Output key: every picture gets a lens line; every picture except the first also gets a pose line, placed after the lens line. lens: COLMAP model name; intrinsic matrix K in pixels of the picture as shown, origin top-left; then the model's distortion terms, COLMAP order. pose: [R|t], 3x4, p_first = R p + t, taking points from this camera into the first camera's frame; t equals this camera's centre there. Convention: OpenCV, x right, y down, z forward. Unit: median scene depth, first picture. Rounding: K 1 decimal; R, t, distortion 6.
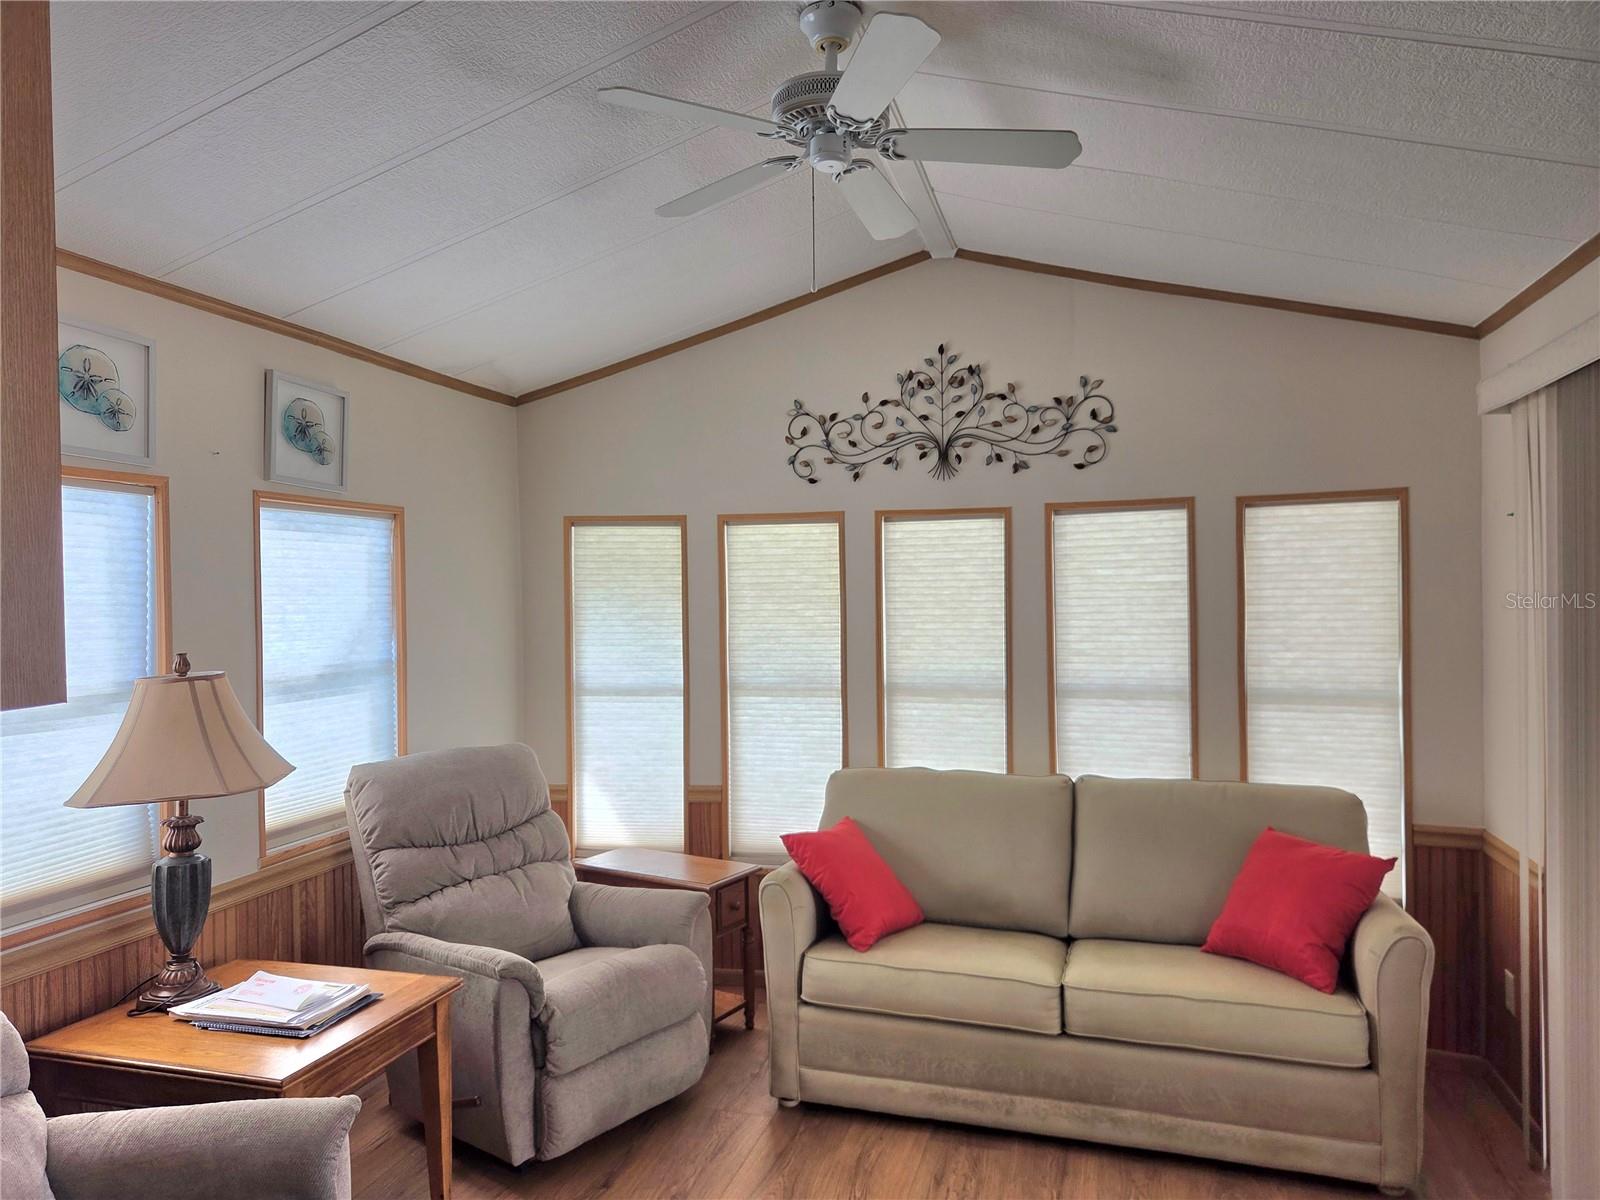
lens RADIAL K [[1082.2, 0, 792.6], [0, 1082.2, 602.5], [0, 0, 1]] dist [0.078086, -0.067479]
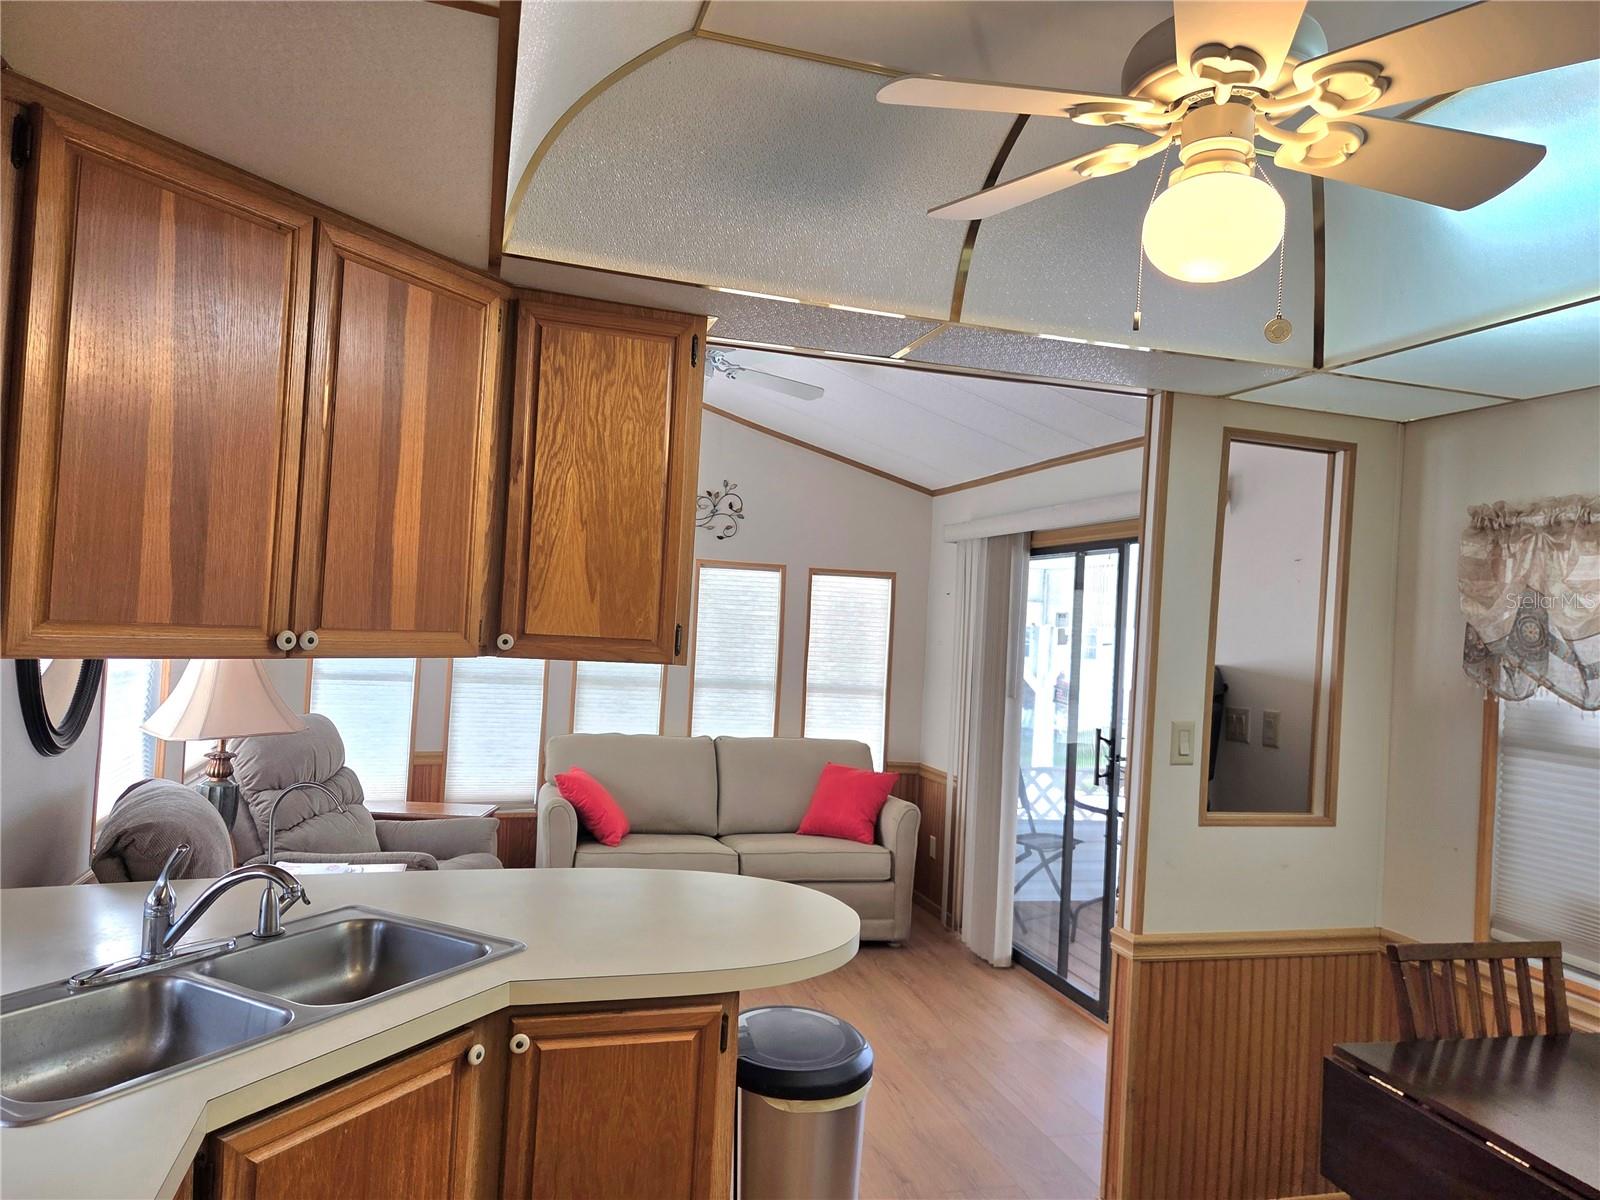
lens RADIAL K [[1078.4, 0, 803.9], [0, 1078.4, 601.3], [0, 0, 1]] dist [0.081928, -0.071675]
pose [[0.831410, 0.068921, 0.551369, -0.504121], [-0.061339, 0.997597, -0.032207, 0.007217], [-0.552264, -0.007043, 0.833639, -0.360583]]
